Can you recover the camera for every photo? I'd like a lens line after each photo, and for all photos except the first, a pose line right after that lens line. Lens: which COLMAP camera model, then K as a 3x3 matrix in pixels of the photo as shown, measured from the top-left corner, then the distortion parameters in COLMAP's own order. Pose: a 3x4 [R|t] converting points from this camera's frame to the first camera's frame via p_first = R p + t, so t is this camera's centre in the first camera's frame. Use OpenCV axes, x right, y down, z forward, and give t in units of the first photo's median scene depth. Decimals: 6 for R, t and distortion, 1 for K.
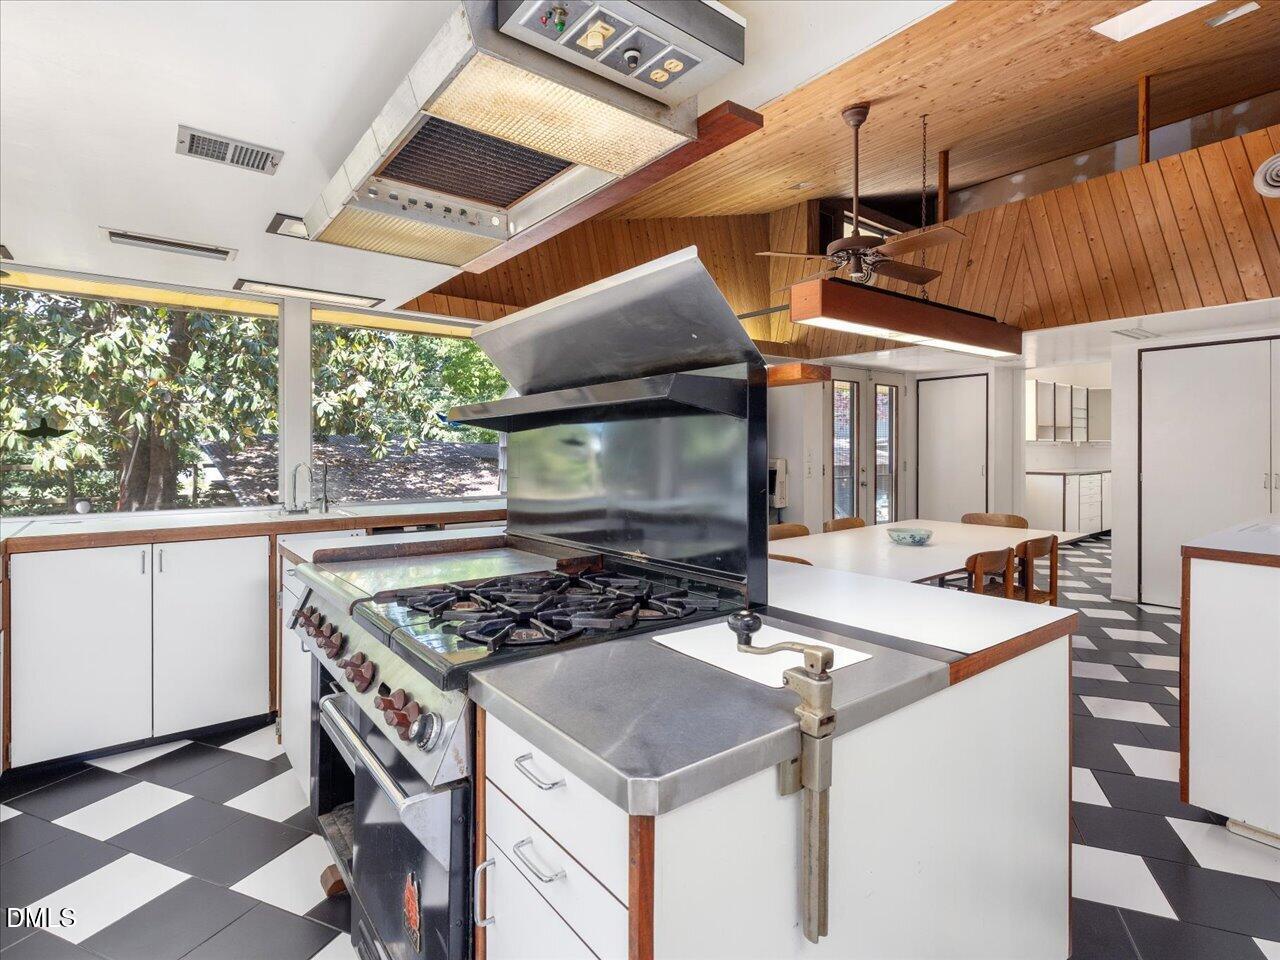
lens RADIAL K [[646.0, 0, 662.0], [0, 646.0, 448.6], [0, 0, 1]] dist [-0.000165, 0.000114]
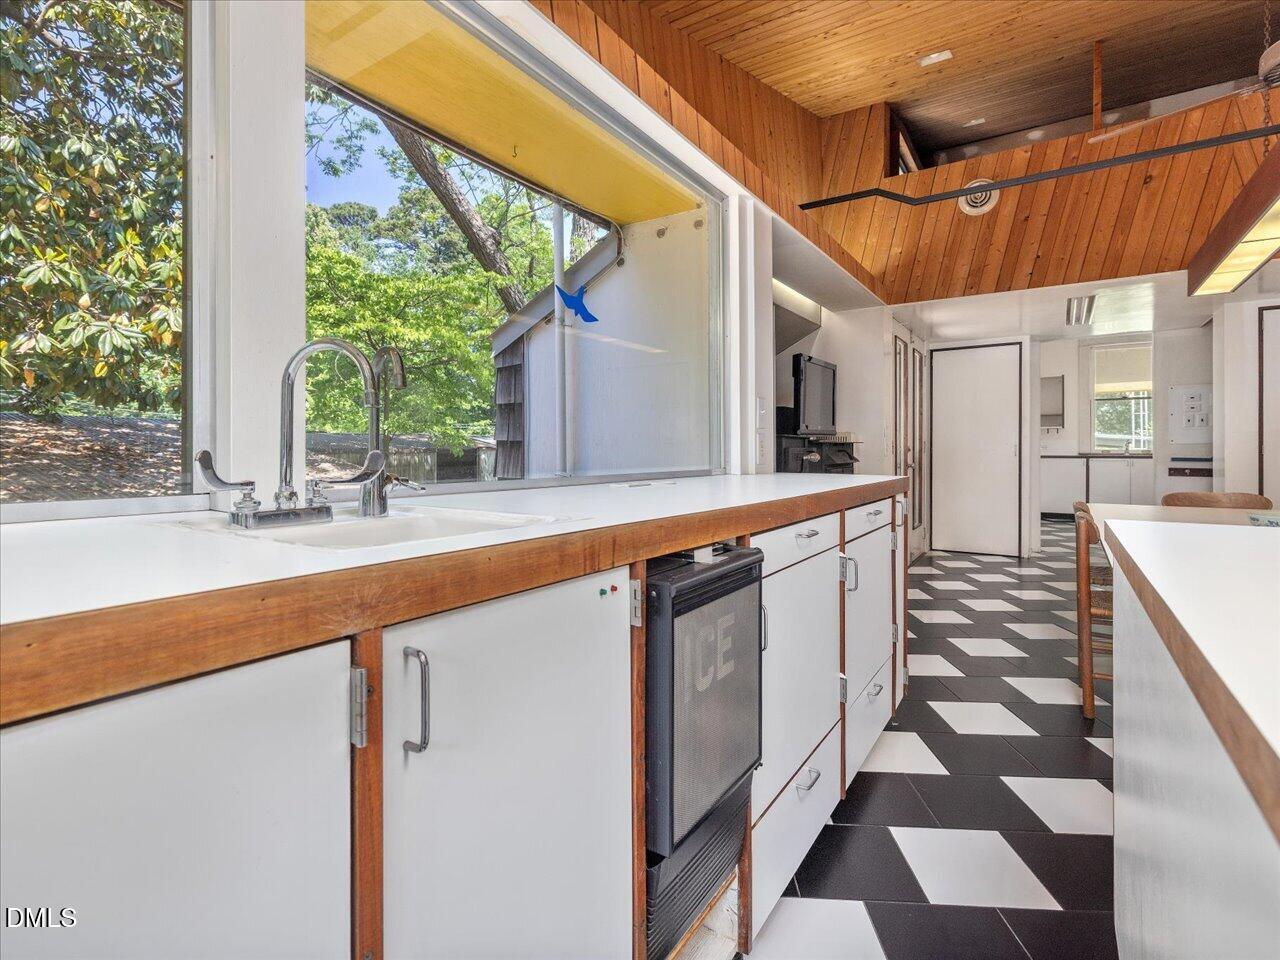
lens RADIAL K [[646.0, 0, 662.0], [0, 646.0, 448.6], [0, 0, 1]] dist [-0.000165, 0.000114]
pose [[0.950237, -0.001201, 0.311525, -0.226084], [0.001014, 0.999999, 0.000760, 0.027264], [-0.311525, -0.000407, 0.950238, 0.295639]]
